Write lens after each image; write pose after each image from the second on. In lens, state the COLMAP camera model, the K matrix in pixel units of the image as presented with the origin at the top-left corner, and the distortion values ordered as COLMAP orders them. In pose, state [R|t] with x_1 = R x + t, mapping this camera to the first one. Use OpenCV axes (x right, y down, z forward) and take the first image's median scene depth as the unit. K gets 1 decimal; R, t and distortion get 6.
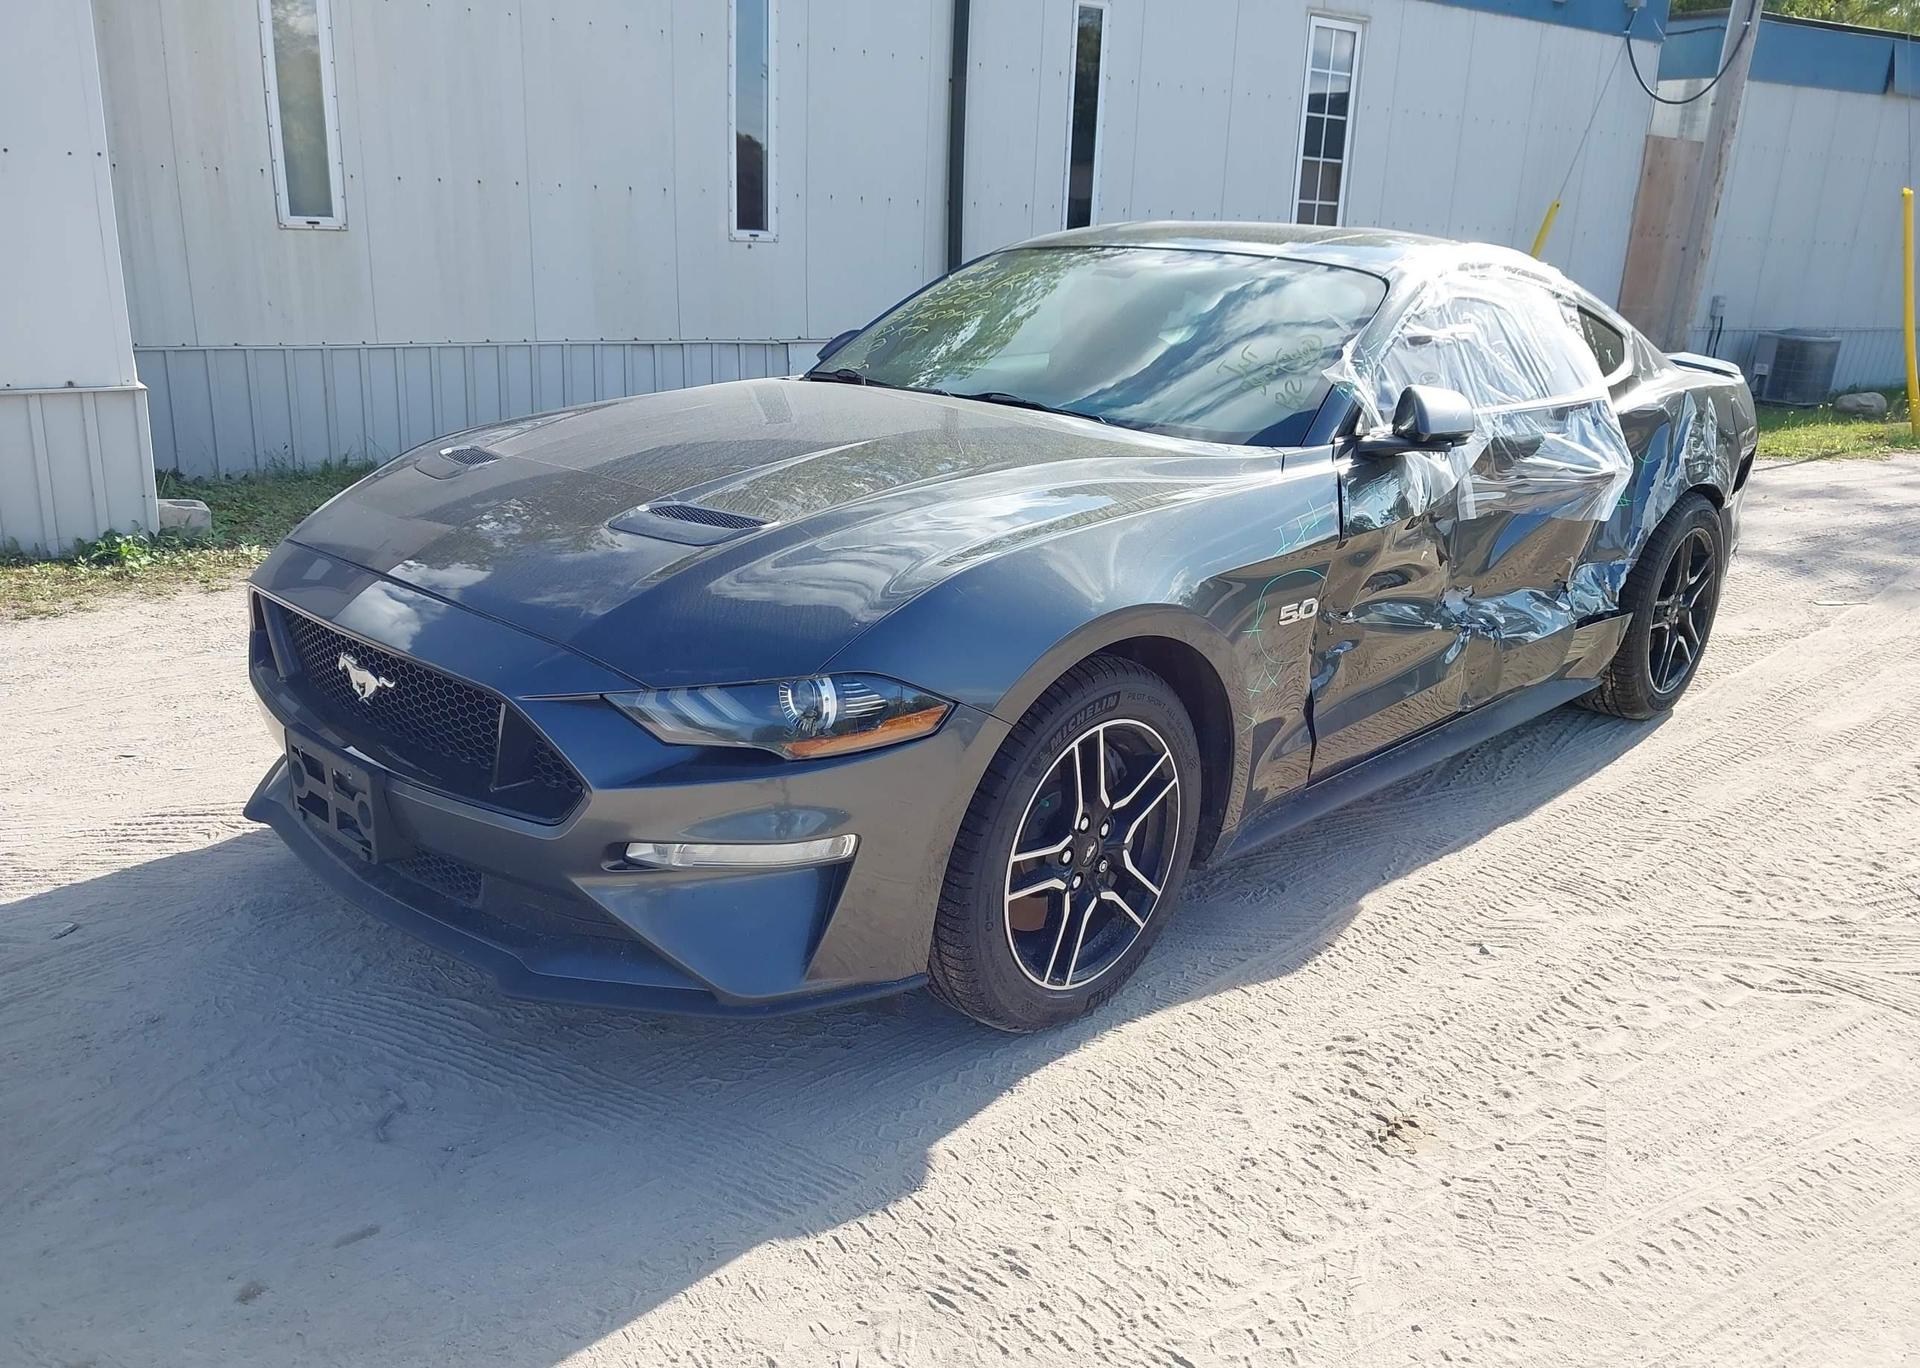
lens RADIAL K [[1564.2, 0, 931.9], [0, 1564.2, 669.5], [0, 0, 1]] dist [0.018287, -0.013798]
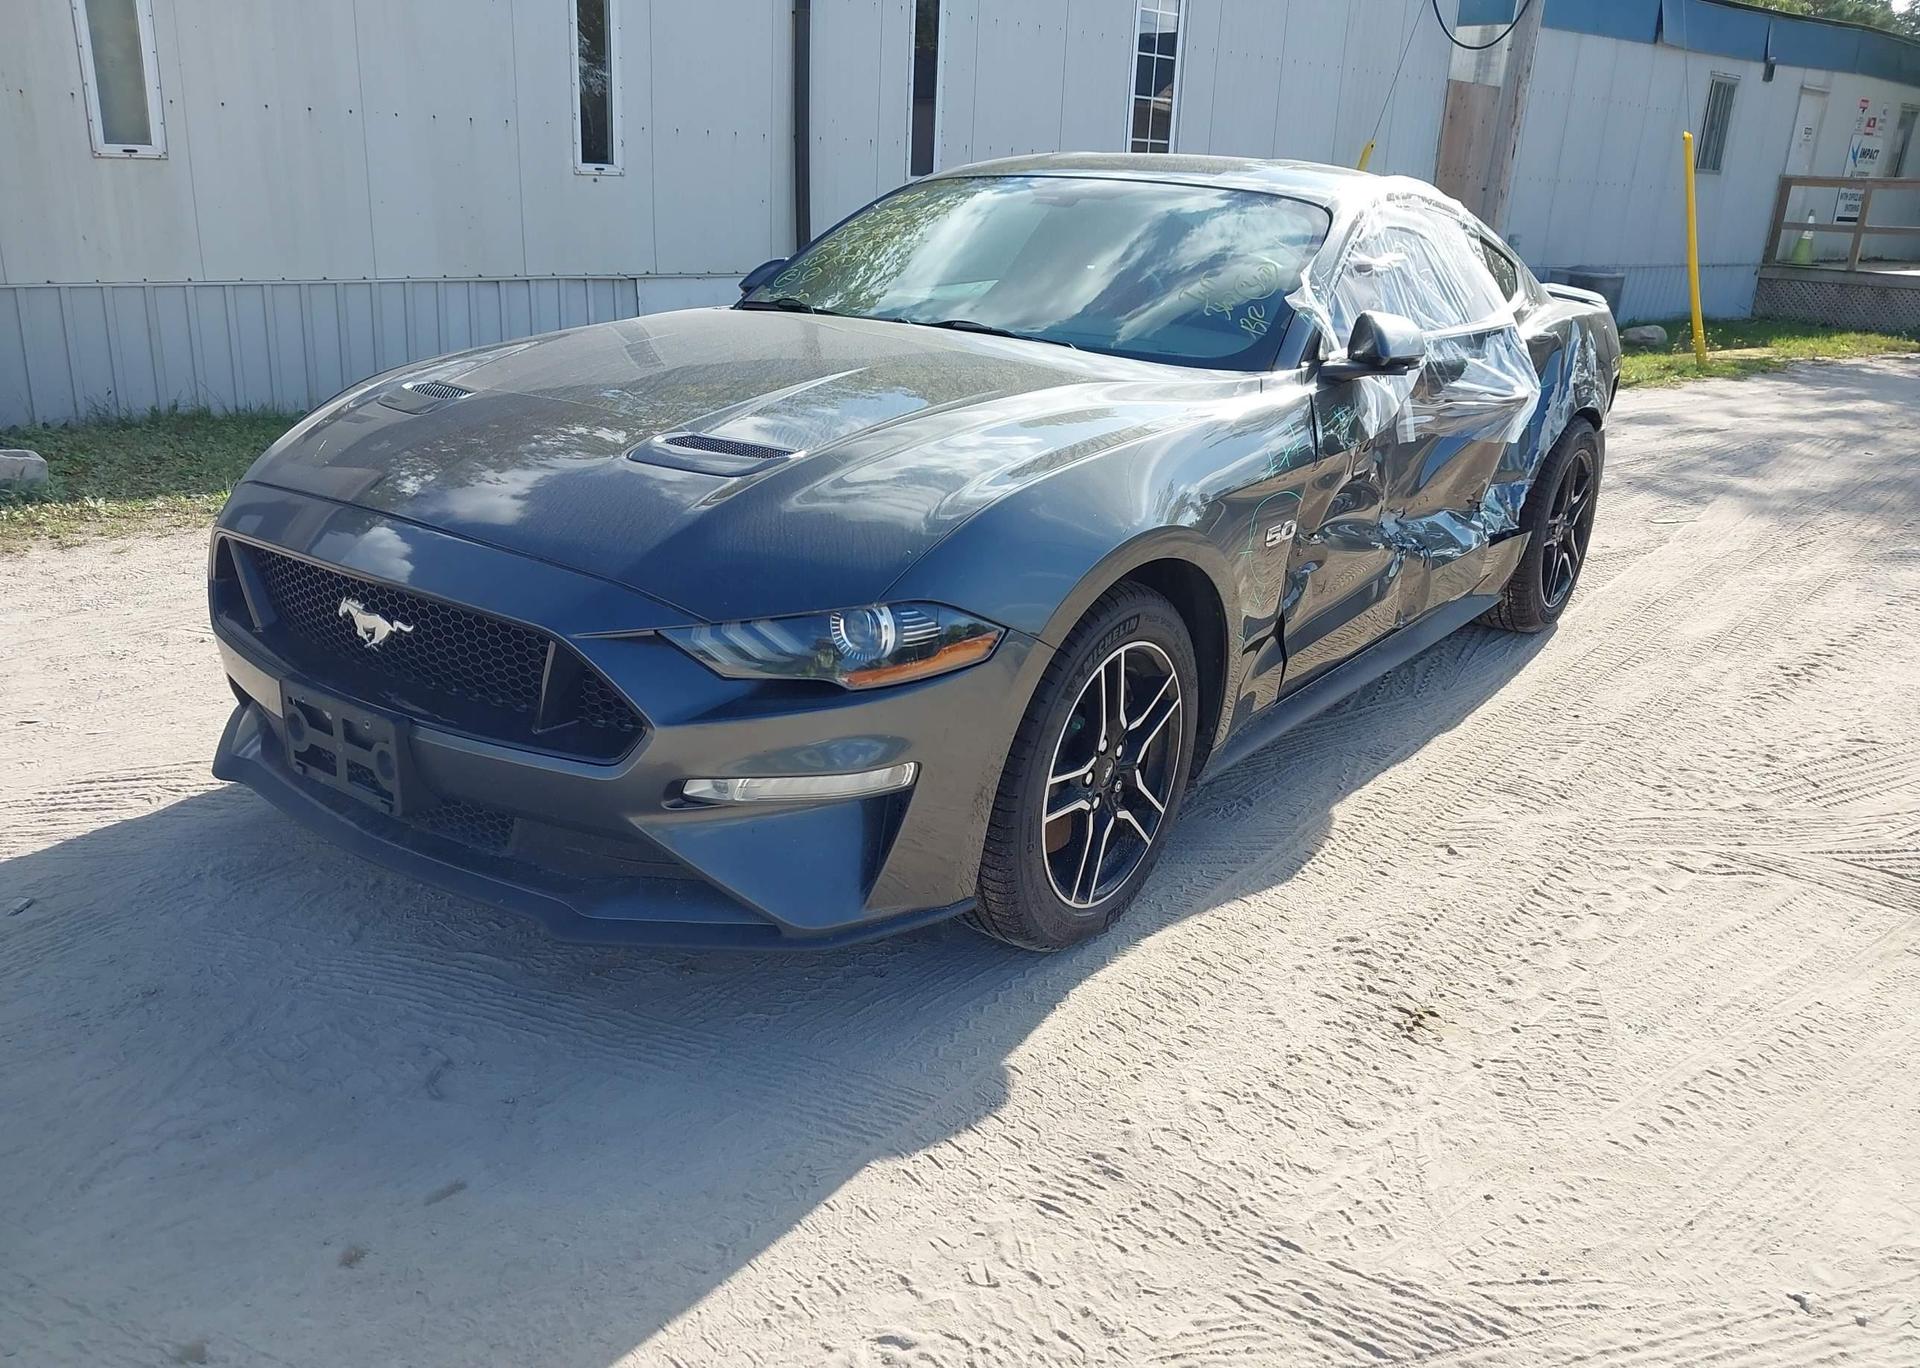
lens RADIAL K [[1564.2, 0, 941.8], [0, 1564.2, 678.2], [0, 0, 1]] dist [0.018287, -0.013798]
pose [[0.990690, -0.036283, 0.131211, -0.140750], [0.030960, 0.998621, 0.042387, 0.008973], [-0.132568, -0.037930, 0.990448, 0.007450]]
